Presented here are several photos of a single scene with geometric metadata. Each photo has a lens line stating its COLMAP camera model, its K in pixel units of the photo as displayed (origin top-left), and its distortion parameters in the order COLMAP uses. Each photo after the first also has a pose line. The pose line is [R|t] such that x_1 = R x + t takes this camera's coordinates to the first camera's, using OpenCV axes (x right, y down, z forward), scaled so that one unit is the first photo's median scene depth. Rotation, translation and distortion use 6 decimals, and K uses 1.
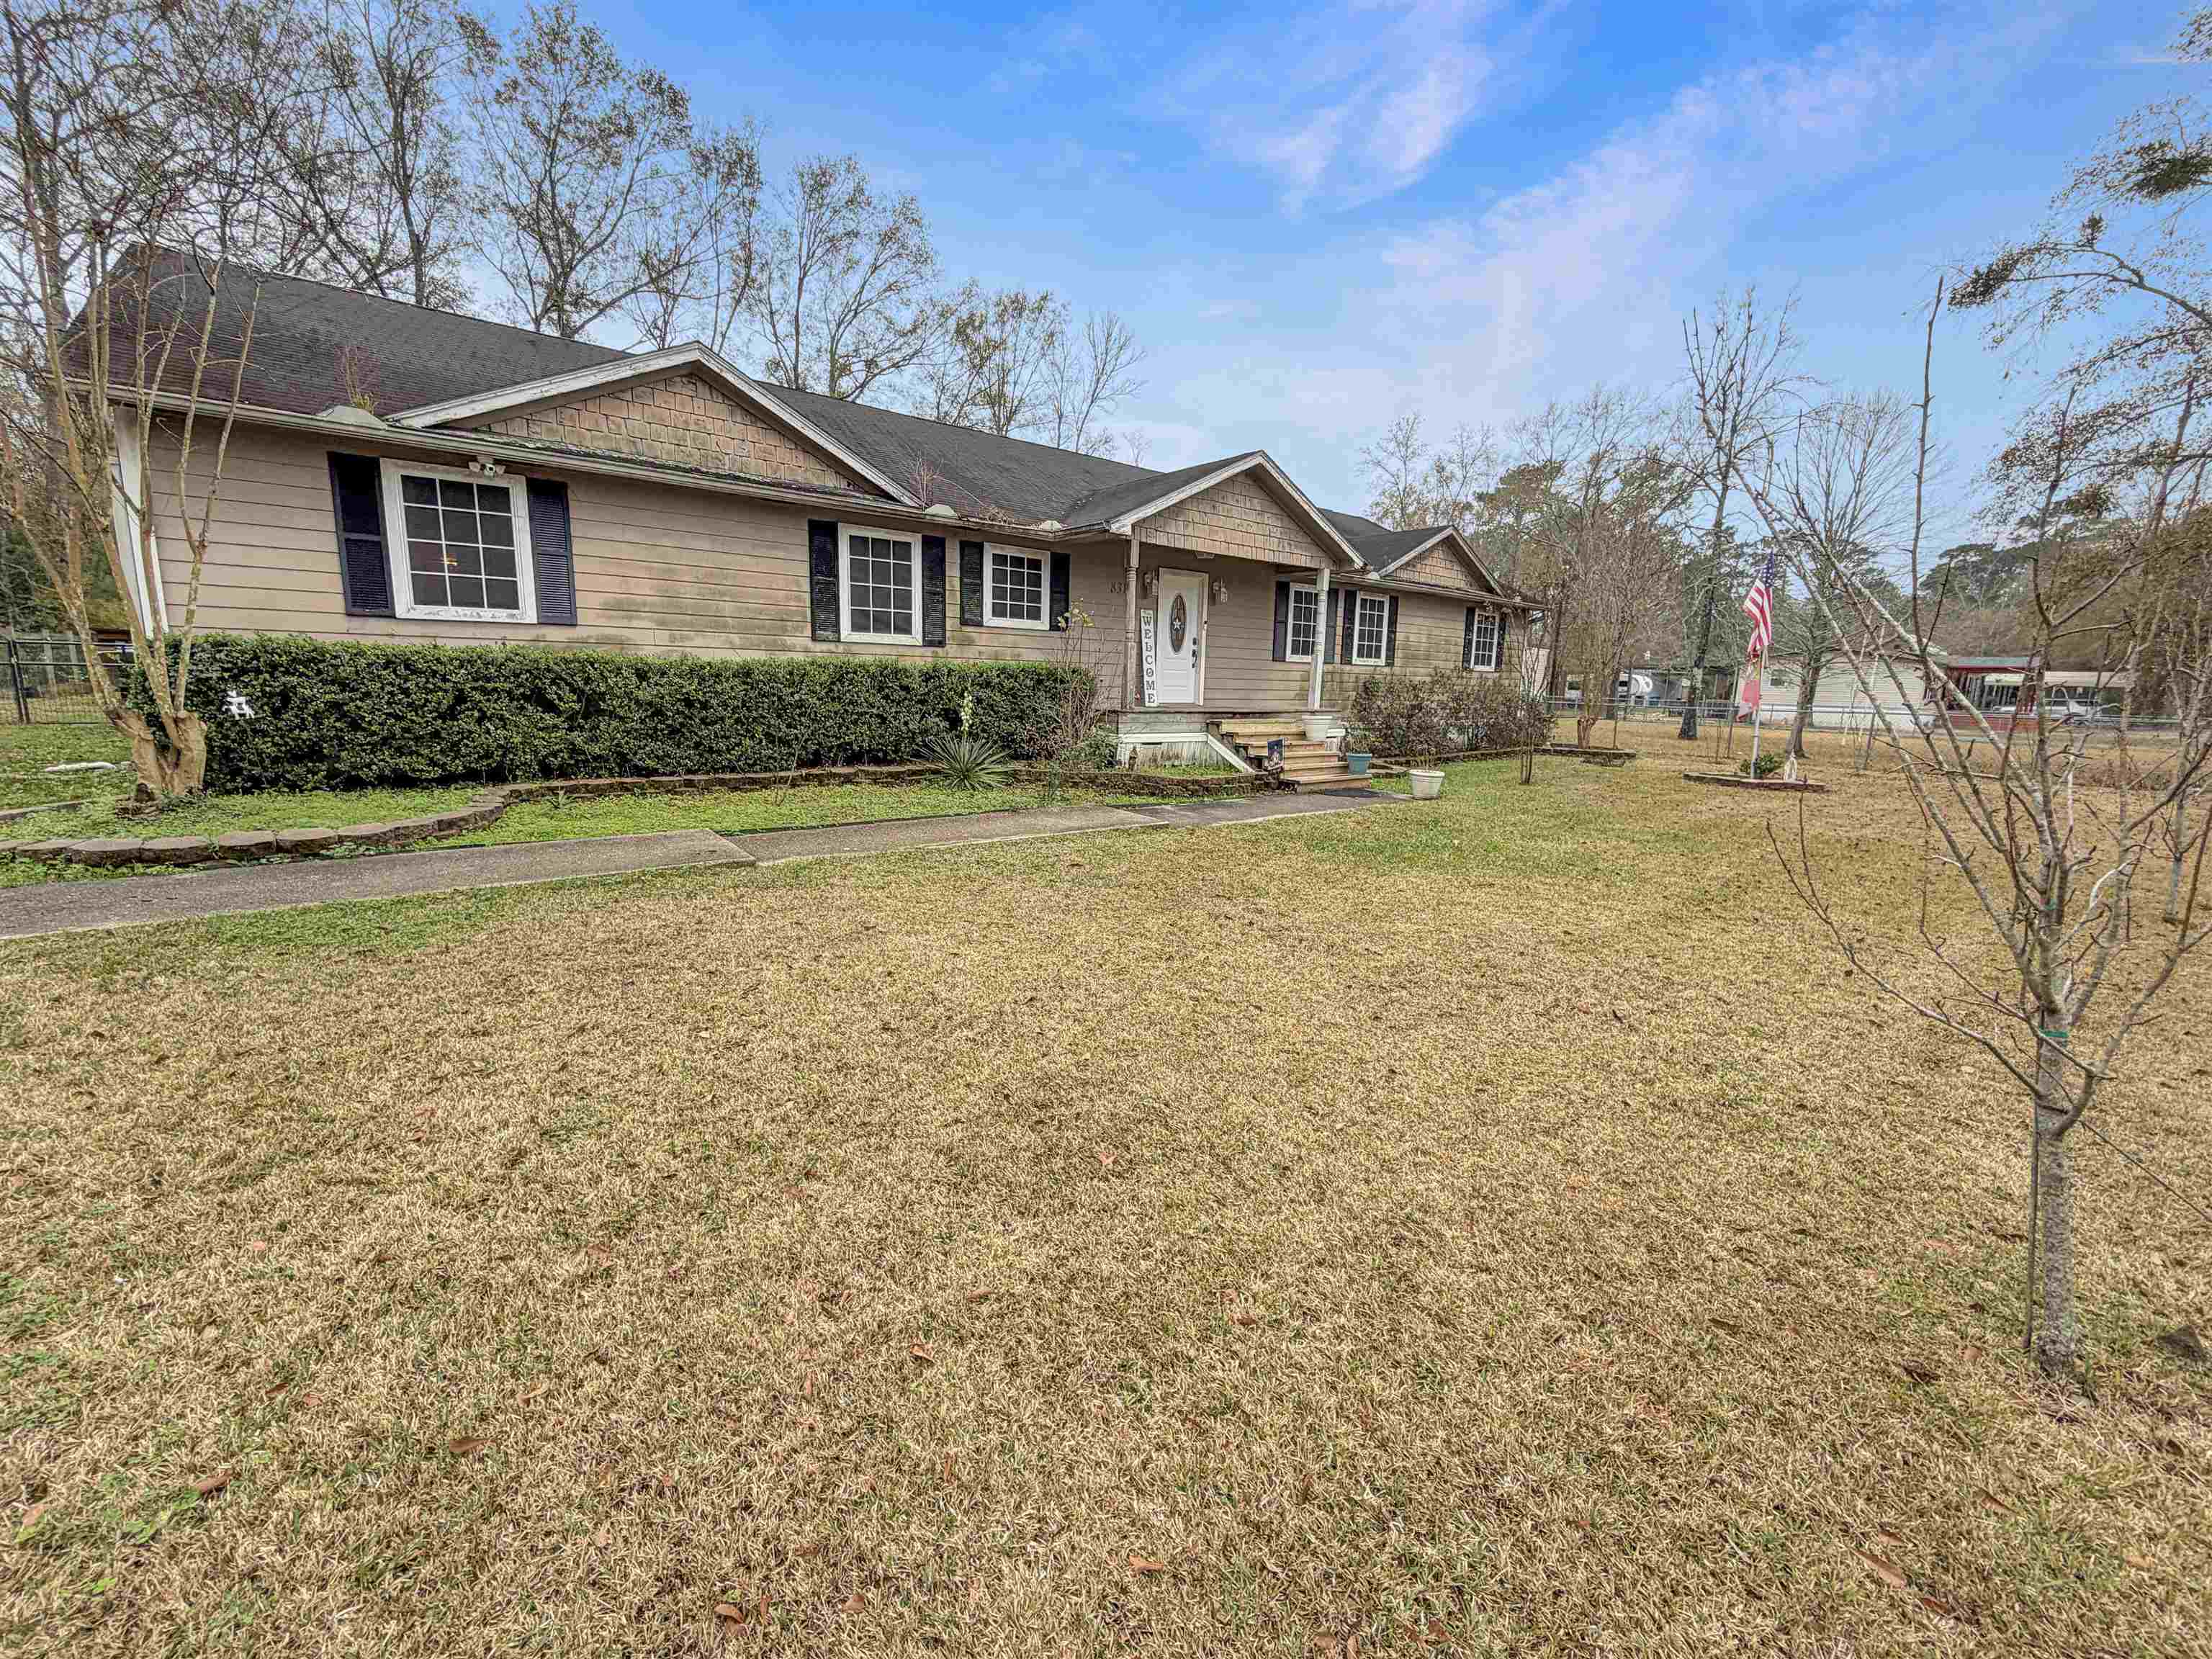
lens RADIAL K [[876.6, 0, 1097.2], [0, 876.6, 832.1], [0, 0, 1]] dist [0.001103, 0.000245]
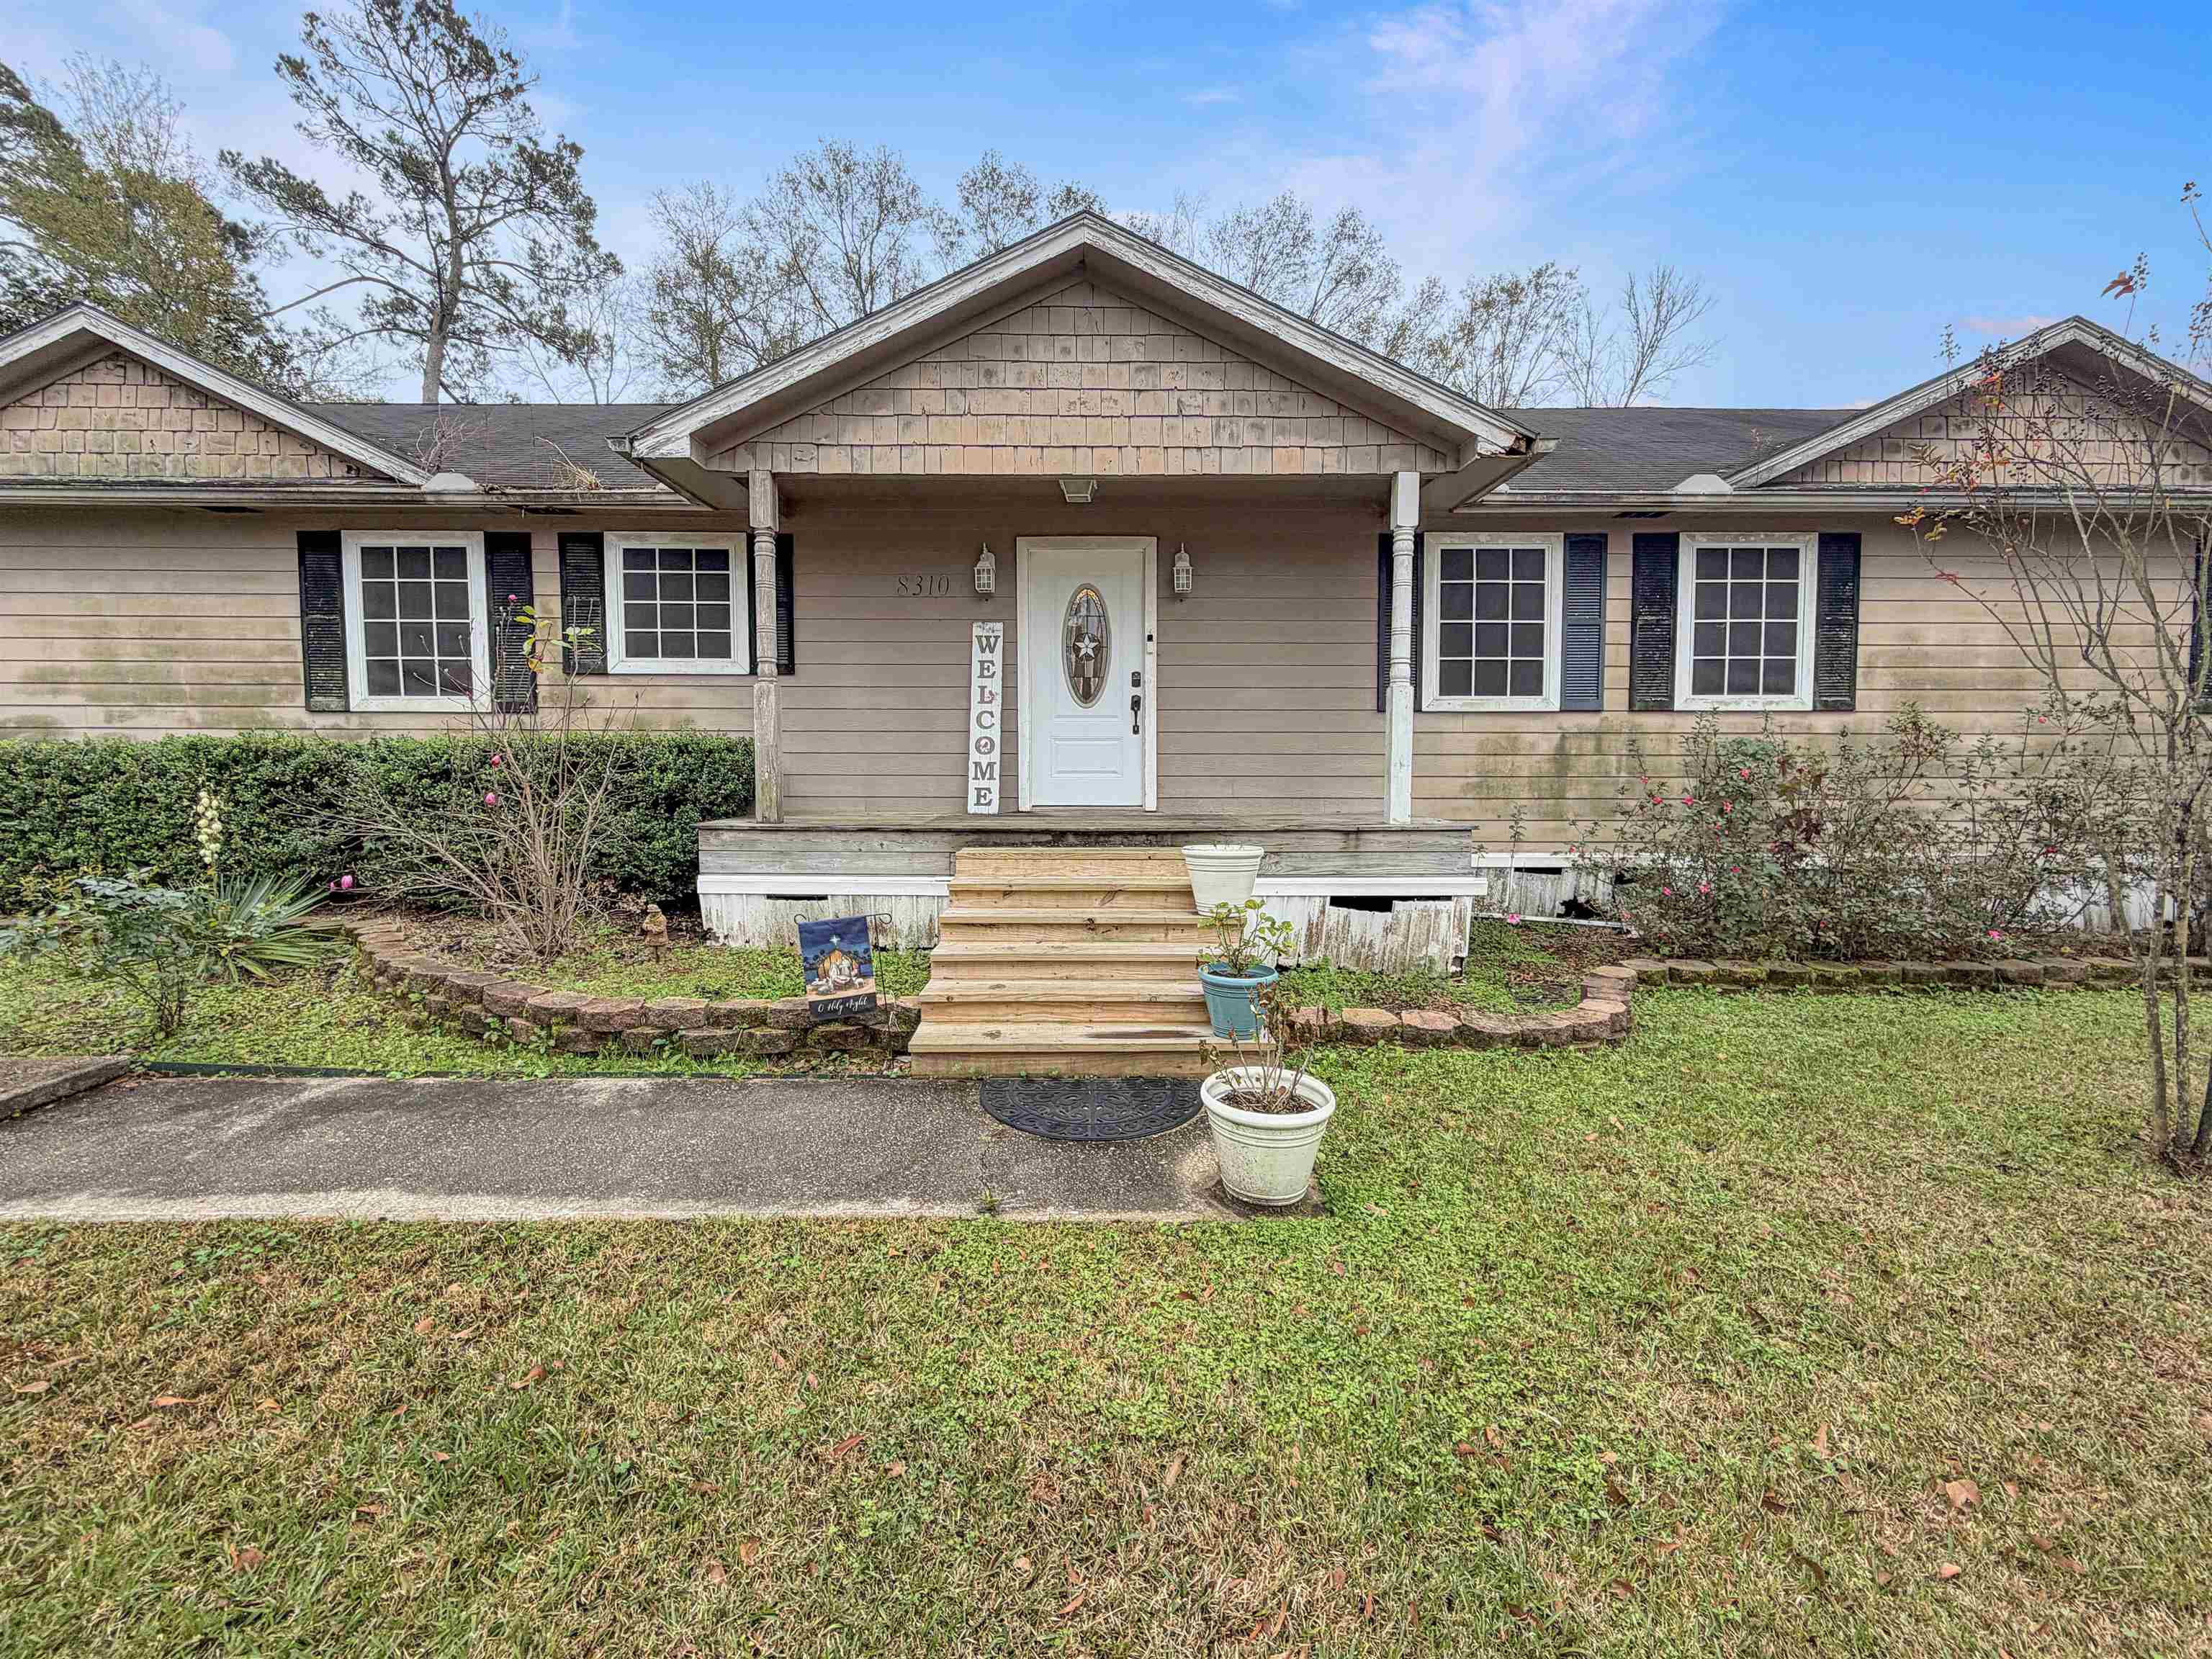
lens RADIAL K [[894.5, 0, 1112.3], [0, 894.5, 818.1], [0, 0, 1]] dist [0.000371, 0.000160]
pose [[0.784894, 0.020015, -0.619307, 0.527107], [-0.089946, 0.992572, -0.081917, -0.130031], [0.613068, 0.120000, 0.780864, 0.801020]]
